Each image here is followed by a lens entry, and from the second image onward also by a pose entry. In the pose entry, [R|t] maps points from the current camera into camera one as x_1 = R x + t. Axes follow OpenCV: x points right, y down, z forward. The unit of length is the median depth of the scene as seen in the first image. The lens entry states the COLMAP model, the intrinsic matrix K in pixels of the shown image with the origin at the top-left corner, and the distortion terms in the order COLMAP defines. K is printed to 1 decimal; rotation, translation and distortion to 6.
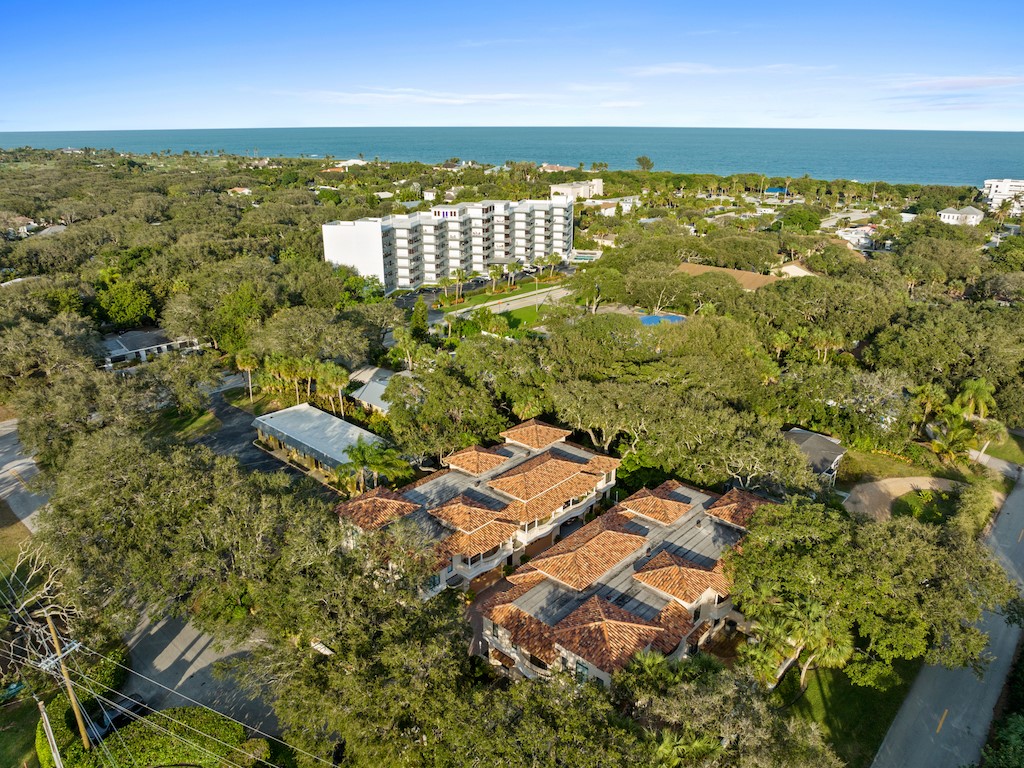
lens RADIAL K [[726.0, 0, 511.3], [0, 726.0, 381.6], [0, 0, 1]] dist [-0.038137, 0.004523]
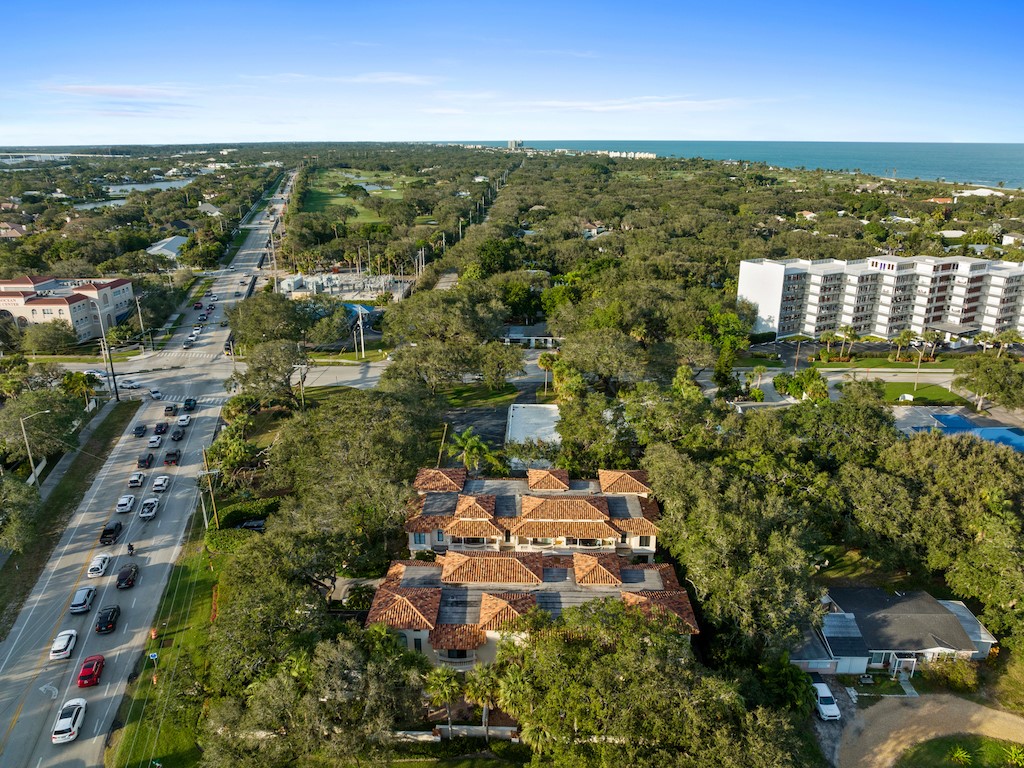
lens RADIAL K [[726.0, 0, 513.1], [0, 726.0, 384.7], [0, 0, 1]] dist [-0.038137, 0.004523]
pose [[0.652805, 0.245195, -0.716746, 0.300751], [-0.252792, 0.962442, 0.099005, -0.059480], [0.714102, 0.116557, 0.690270, 0.054602]]
